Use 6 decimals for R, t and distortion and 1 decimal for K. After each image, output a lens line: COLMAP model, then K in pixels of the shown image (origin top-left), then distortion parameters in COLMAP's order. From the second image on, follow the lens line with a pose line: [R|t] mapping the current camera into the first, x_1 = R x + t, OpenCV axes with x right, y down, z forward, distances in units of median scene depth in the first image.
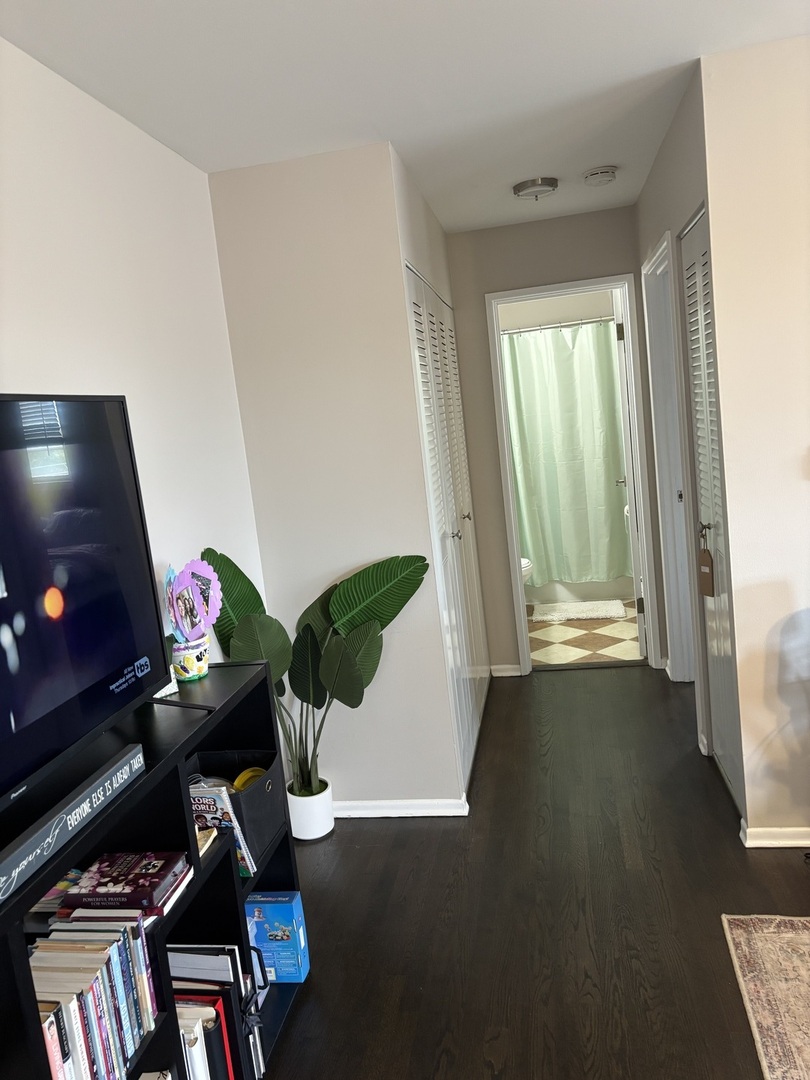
lens RADIAL K [[816.4, 0, 403.2], [0, 816.4, 536.2], [0, 0, 1]] dist [0.048169, -0.049988]
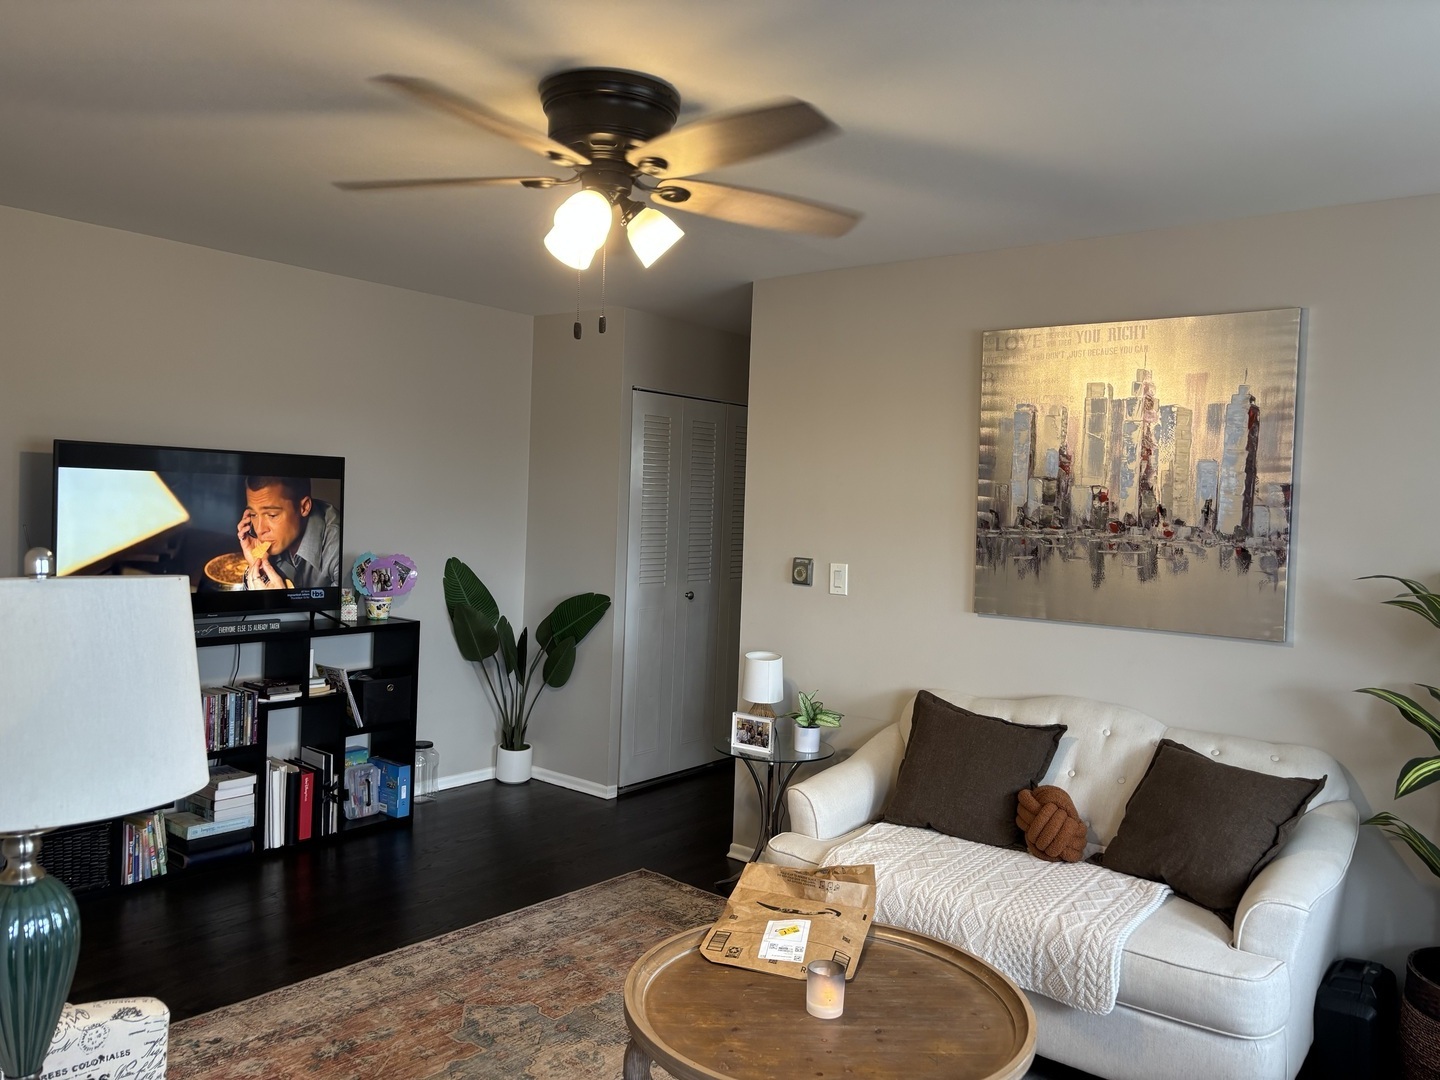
lens RADIAL K [[1088.6, 0, 716.5], [0, 1088.6, 538.3], [0, 0, 1]] dist [0.048169, -0.049988]
pose [[0.864557, 0.163503, -0.475193, 1.328915], [-0.203023, 0.978629, -0.032654, -0.061634], [0.459699, 0.124706, 0.879275, -0.679786]]
